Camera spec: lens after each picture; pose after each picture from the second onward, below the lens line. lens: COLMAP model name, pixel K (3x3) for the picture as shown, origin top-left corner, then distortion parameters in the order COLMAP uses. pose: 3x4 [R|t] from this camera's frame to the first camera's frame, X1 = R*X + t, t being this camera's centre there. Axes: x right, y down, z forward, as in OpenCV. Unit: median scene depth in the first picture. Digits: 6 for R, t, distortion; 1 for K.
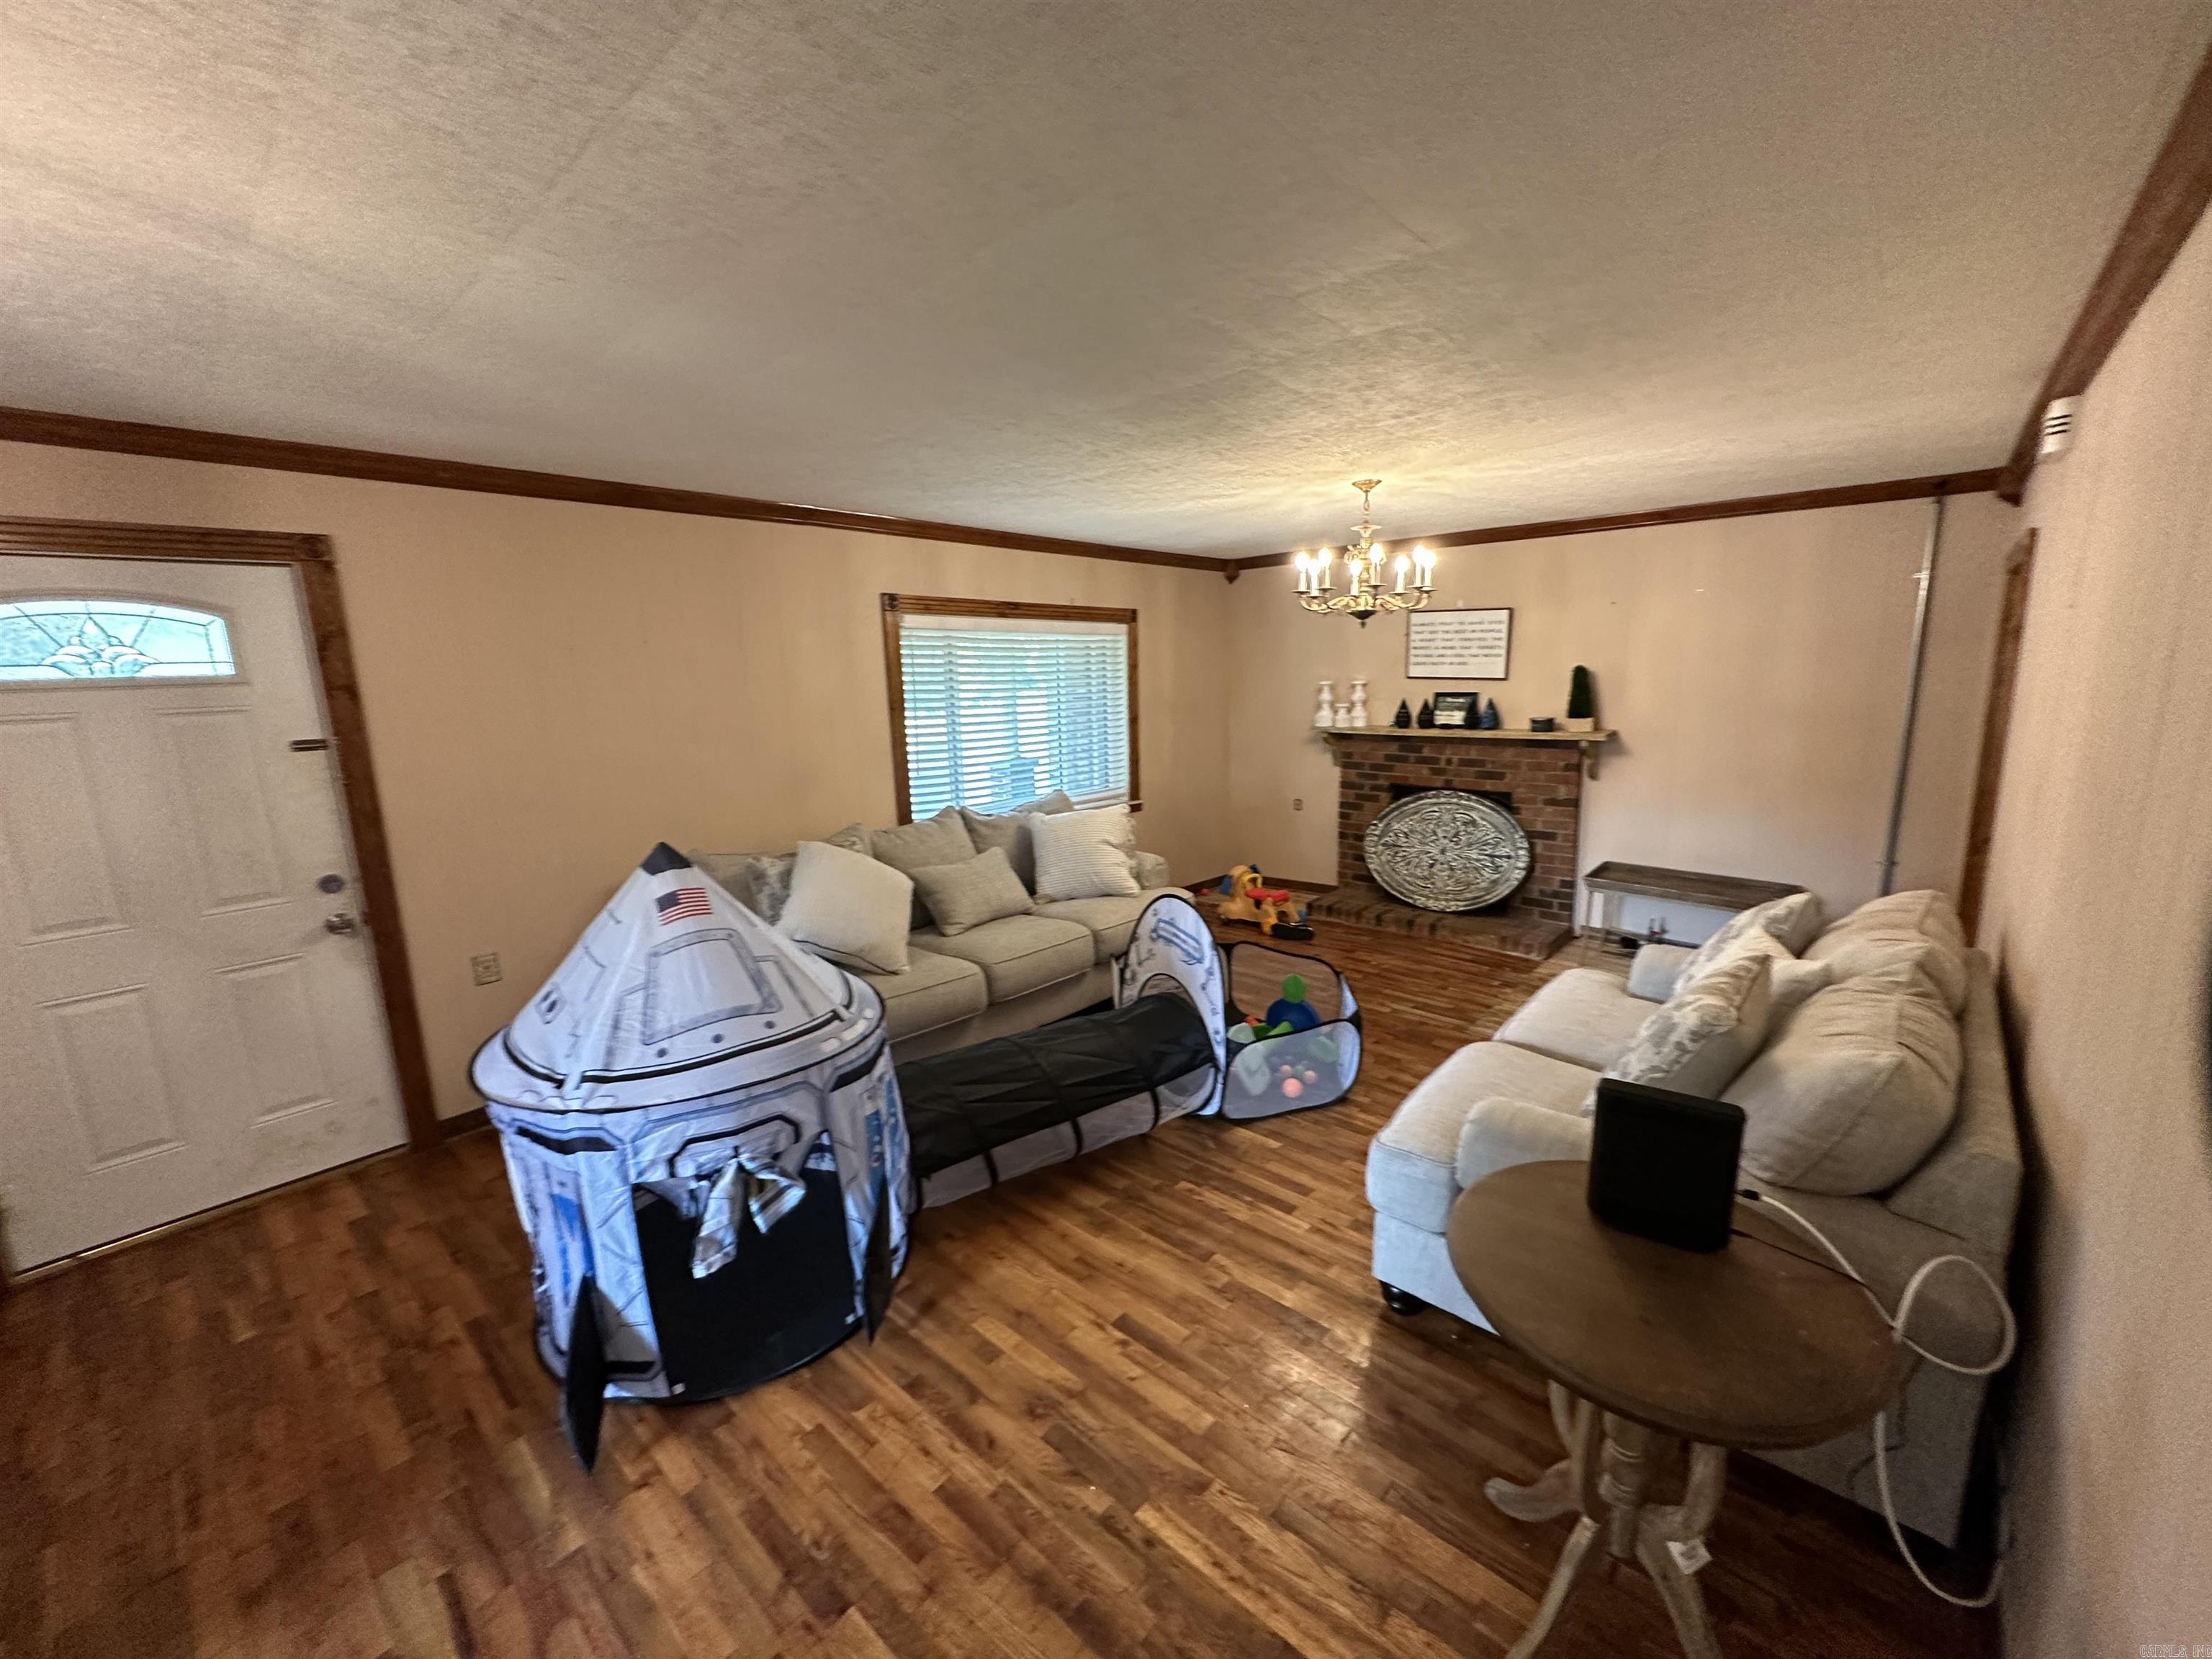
lens RADIAL K [[882.2, 0, 1102.4], [0, 882.2, 833.1], [0, 0, 1]] dist [-0.001341, -0.000091]
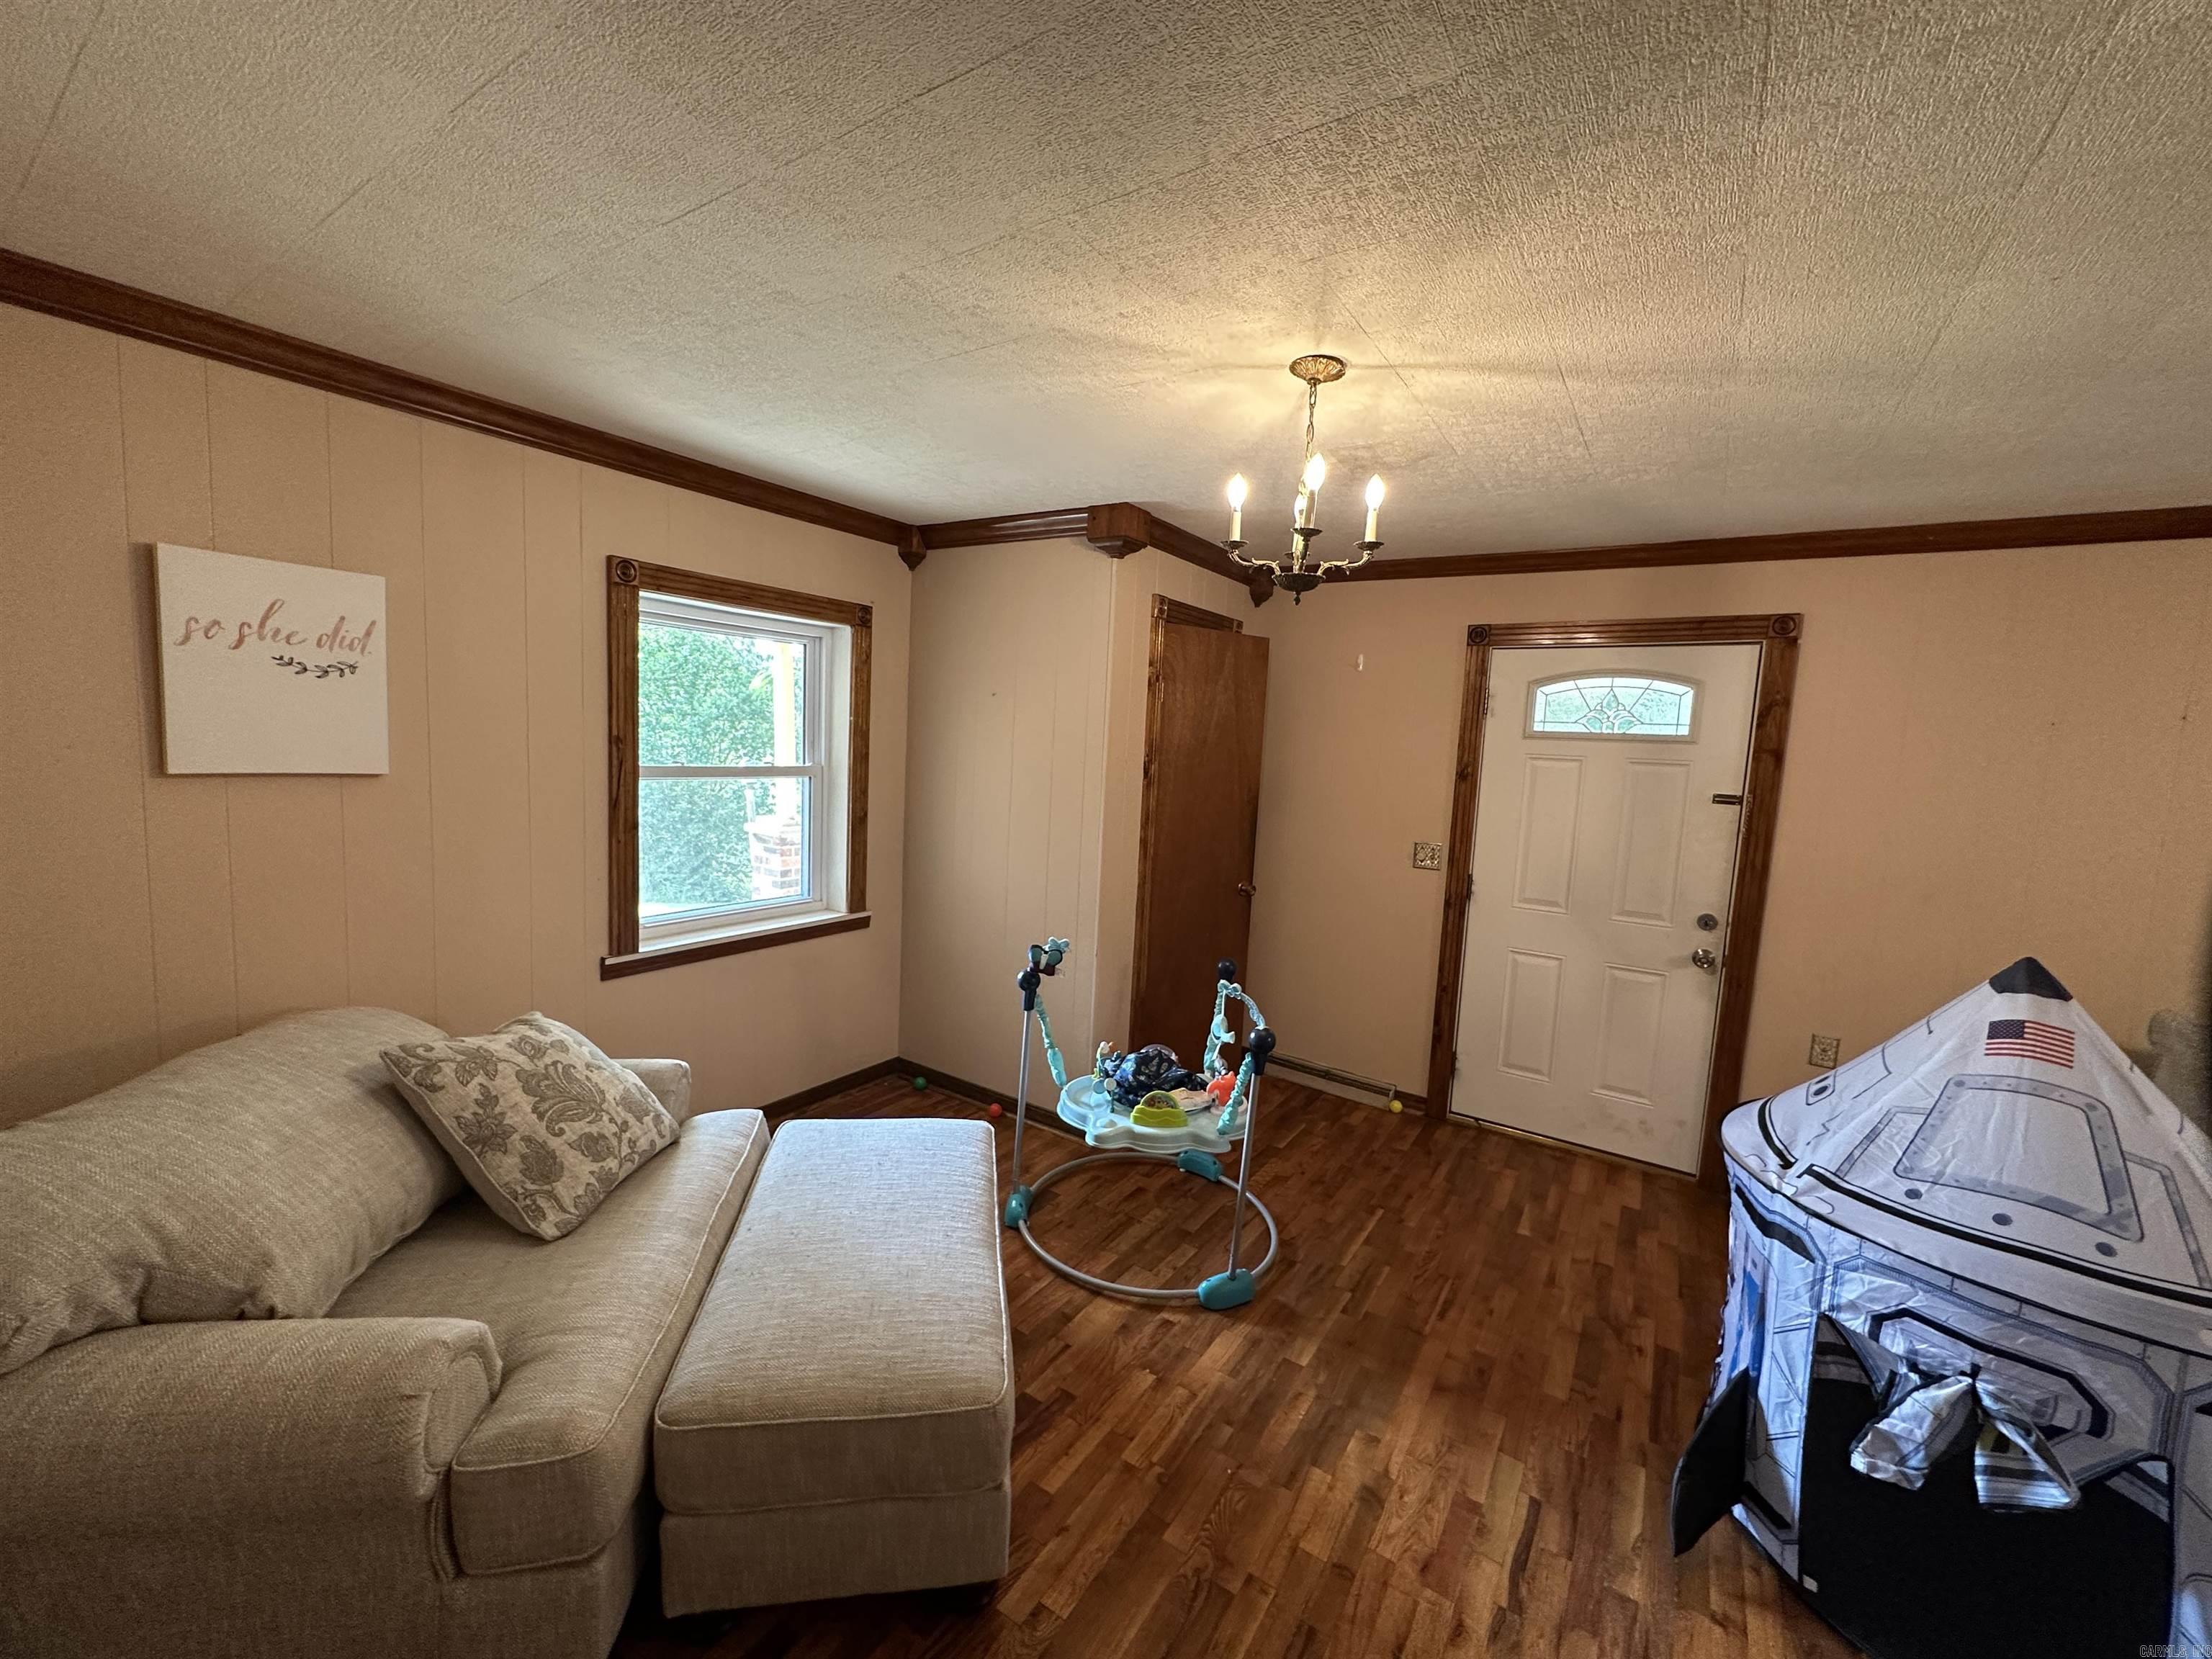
lens RADIAL K [[882.2, 0, 1103.4], [0, 882.2, 834.2], [0, 0, 1]] dist [-0.001341, -0.000091]
pose [[0.142888, 0.142634, -0.979407, 0.096455], [-0.237158, 0.965667, 0.106034, 0.012720], [0.960905, 0.217123, 0.171809, 0.044909]]
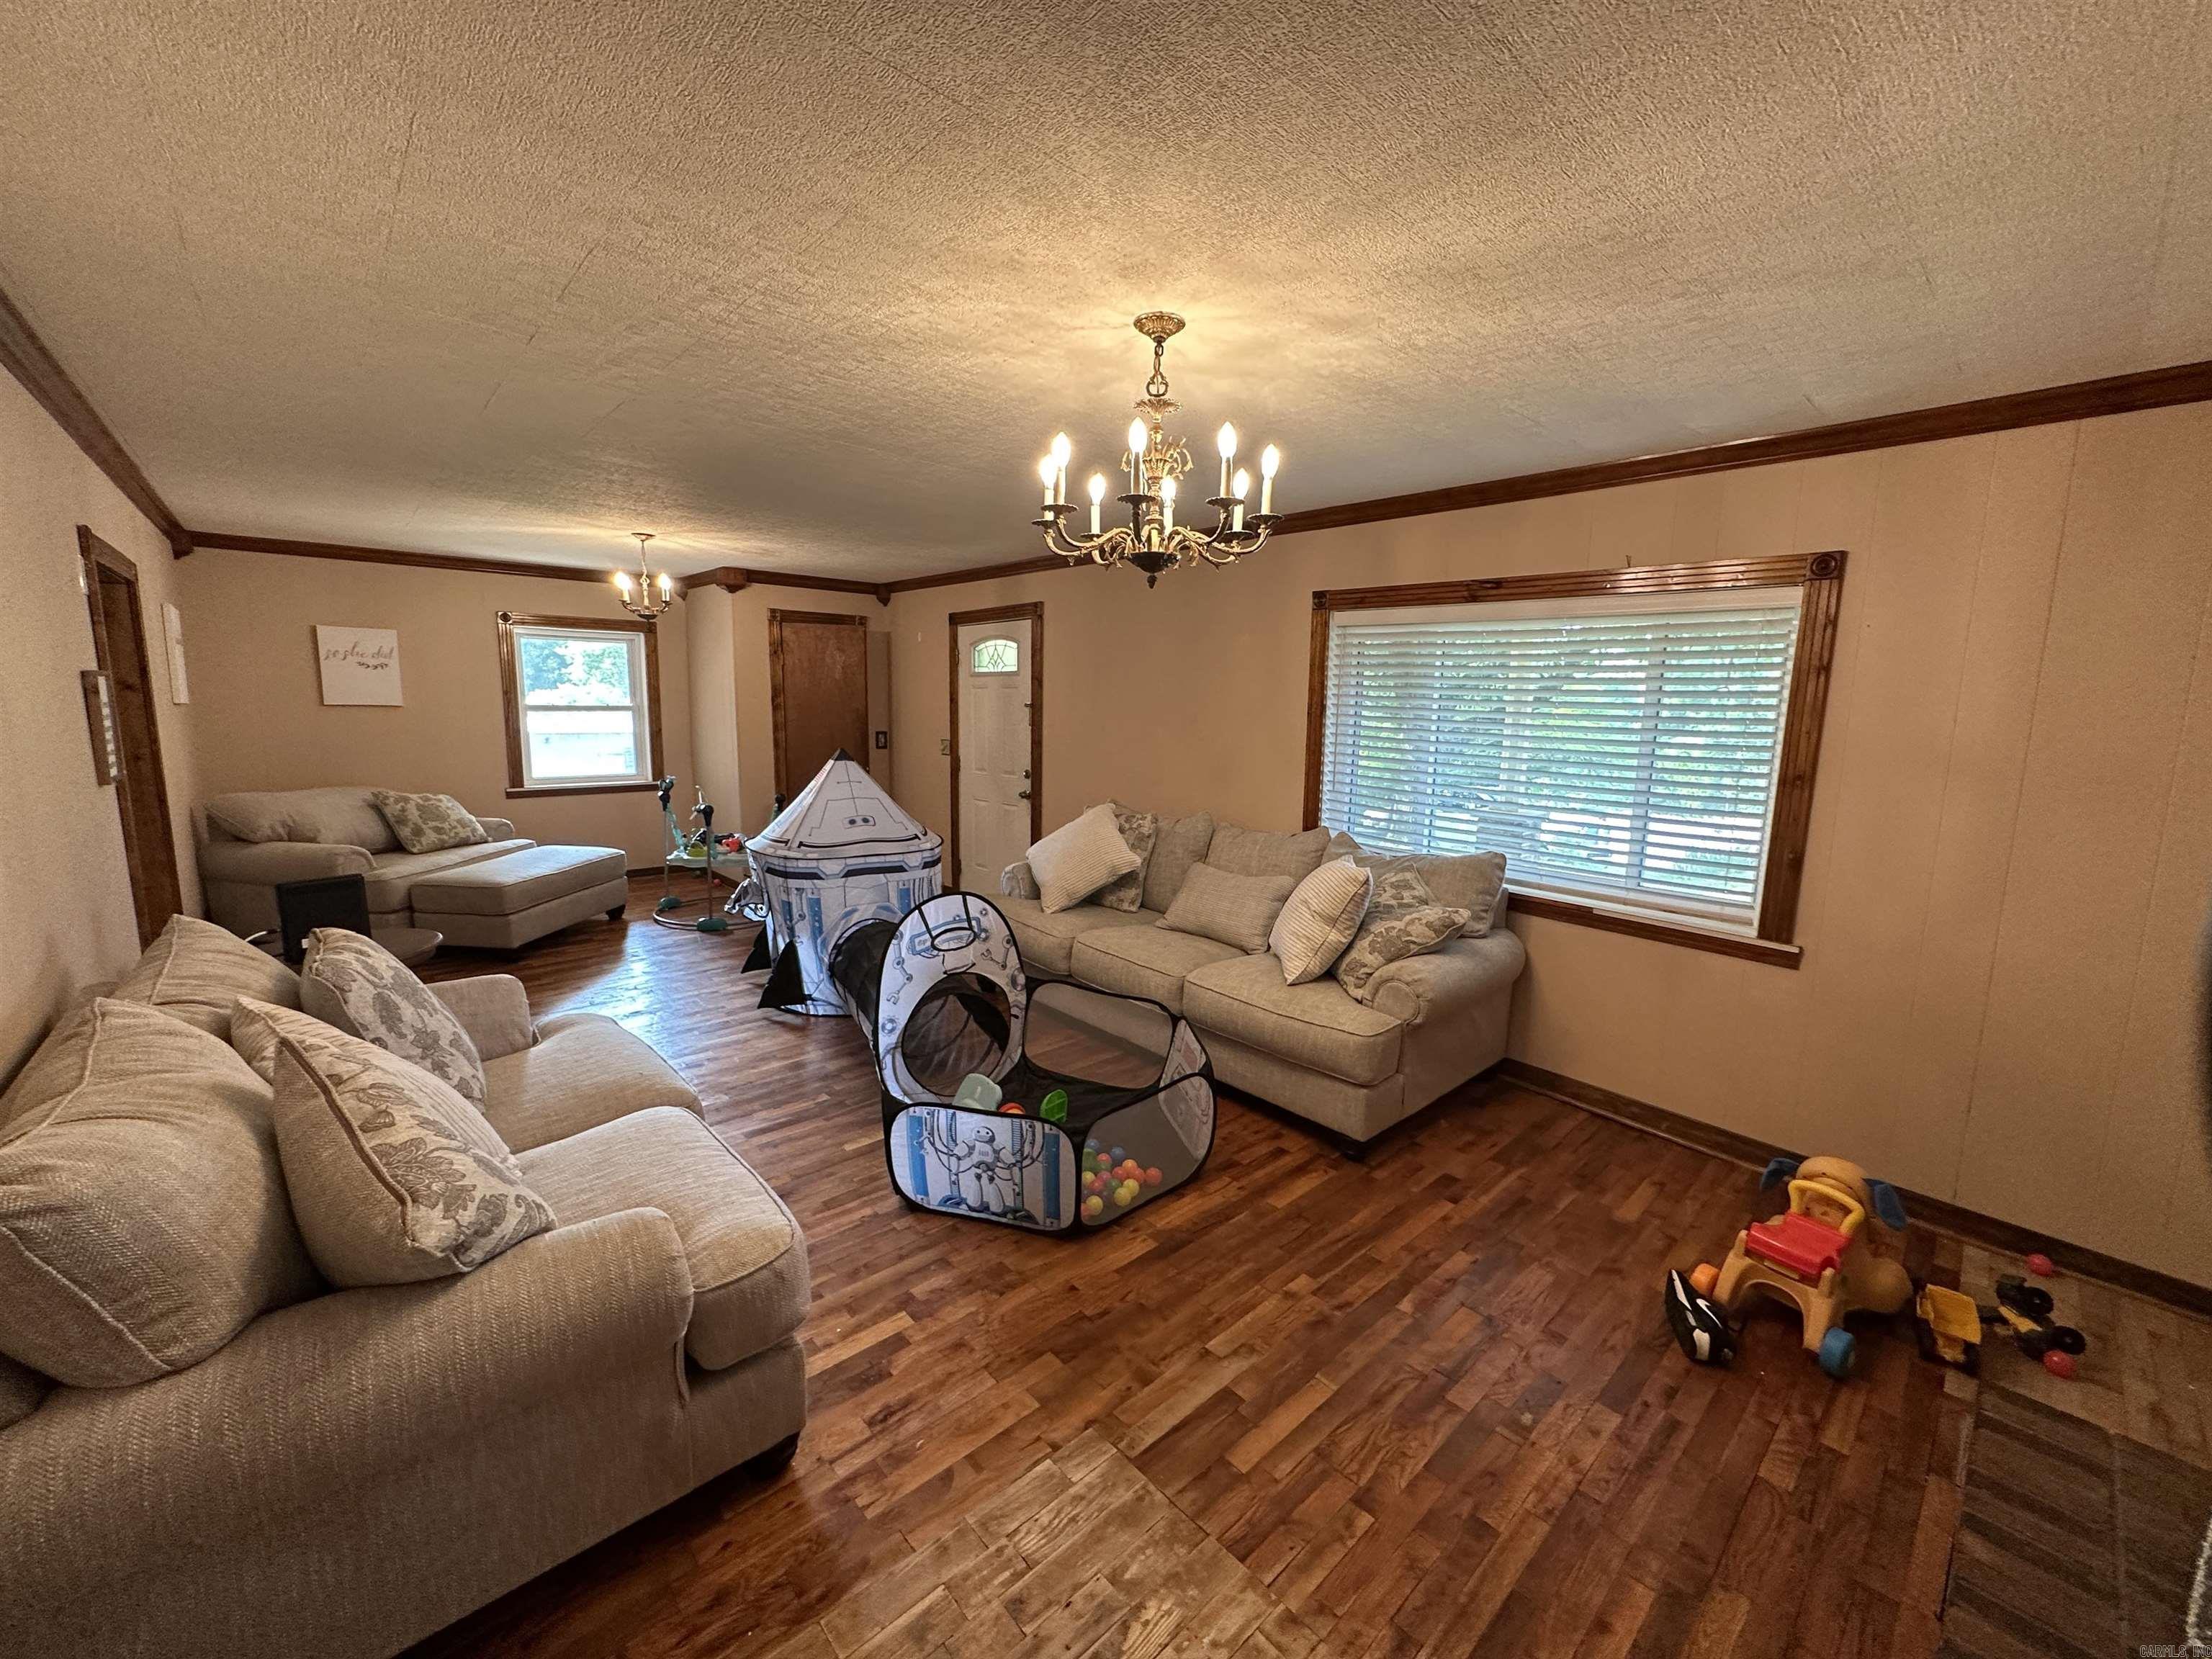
lens RADIAL K [[882.2, 0, 1096.7], [0, 882.2, 832.8], [0, 0, 1]] dist [-0.001341, -0.000091]
pose [[-0.102200, 0.173999, -0.979428, 1.111758], [-0.199615, 0.960970, 0.191549, -0.232297], [0.974530, 0.215085, -0.063478, 1.310388]]
